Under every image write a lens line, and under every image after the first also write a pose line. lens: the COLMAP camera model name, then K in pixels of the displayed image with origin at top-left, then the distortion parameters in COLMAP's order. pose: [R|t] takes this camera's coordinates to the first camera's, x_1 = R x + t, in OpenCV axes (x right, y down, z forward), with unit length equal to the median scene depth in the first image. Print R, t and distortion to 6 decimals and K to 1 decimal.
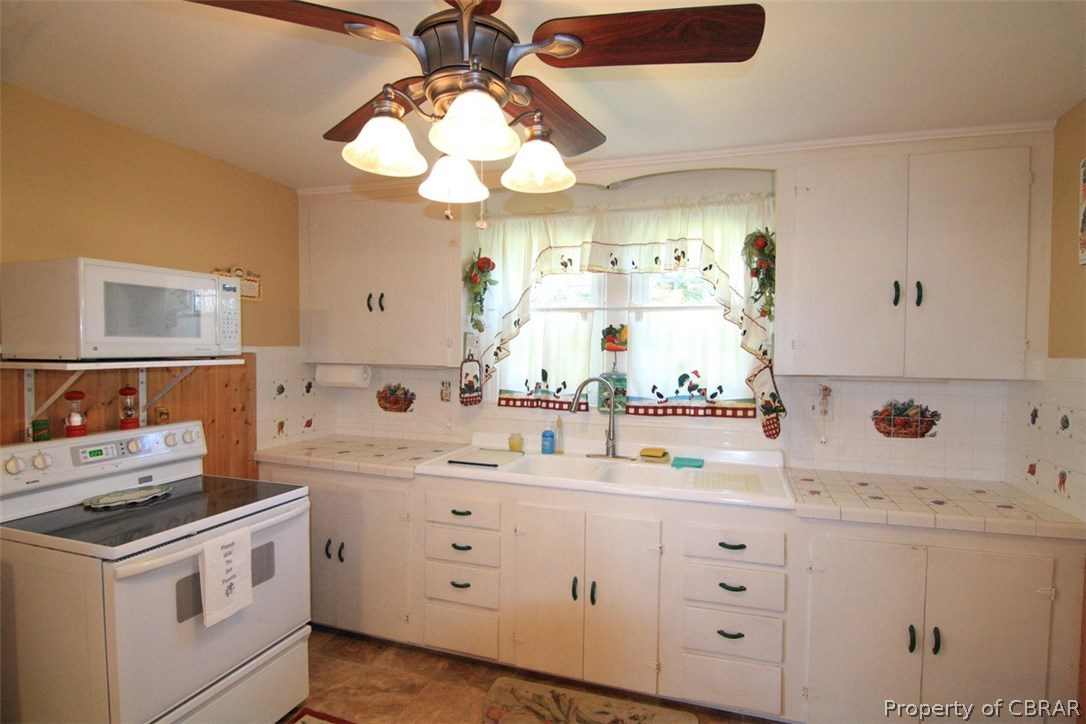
lens RADIAL K [[559.2, 0, 561.2], [0, 559.2, 365.1], [0, 0, 1]] dist [-0.001374, -0.015650]
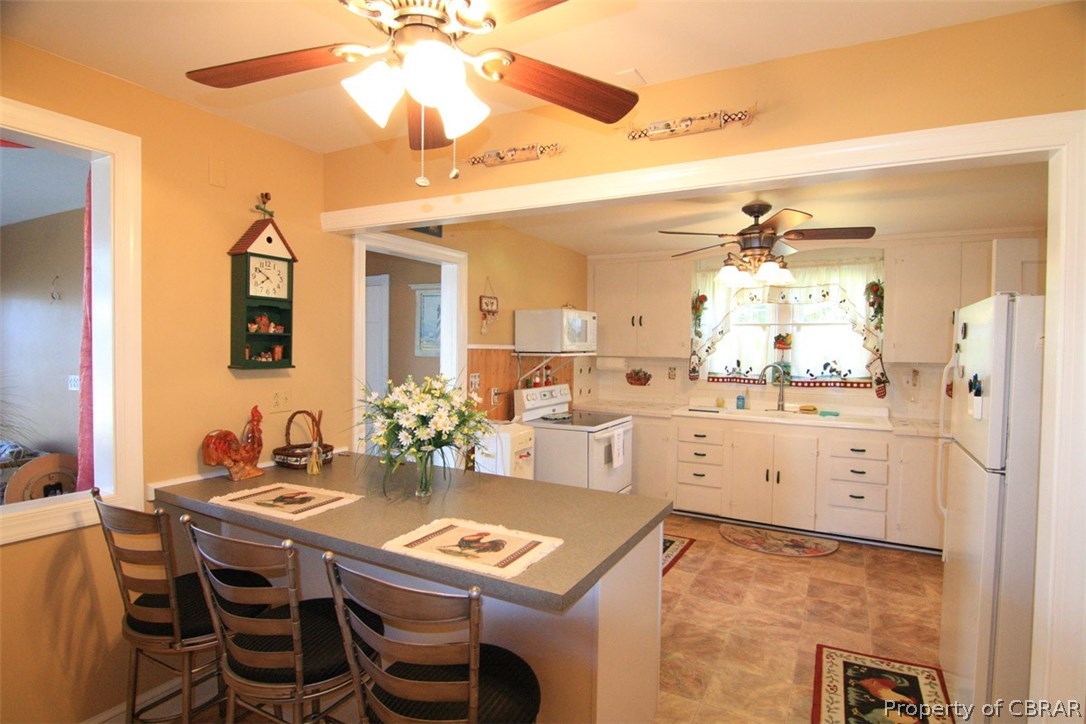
lens RADIAL K [[559.2, 0, 561.2], [0, 559.2, 365.1], [0, 0, 1]] dist [-0.001374, -0.015650]
pose [[0.985111, 0.006888, -0.171782, -0.287534], [-0.007033, 0.999975, -0.000235, 0.029437], [0.171776, 0.001440, 0.985135, -0.824006]]
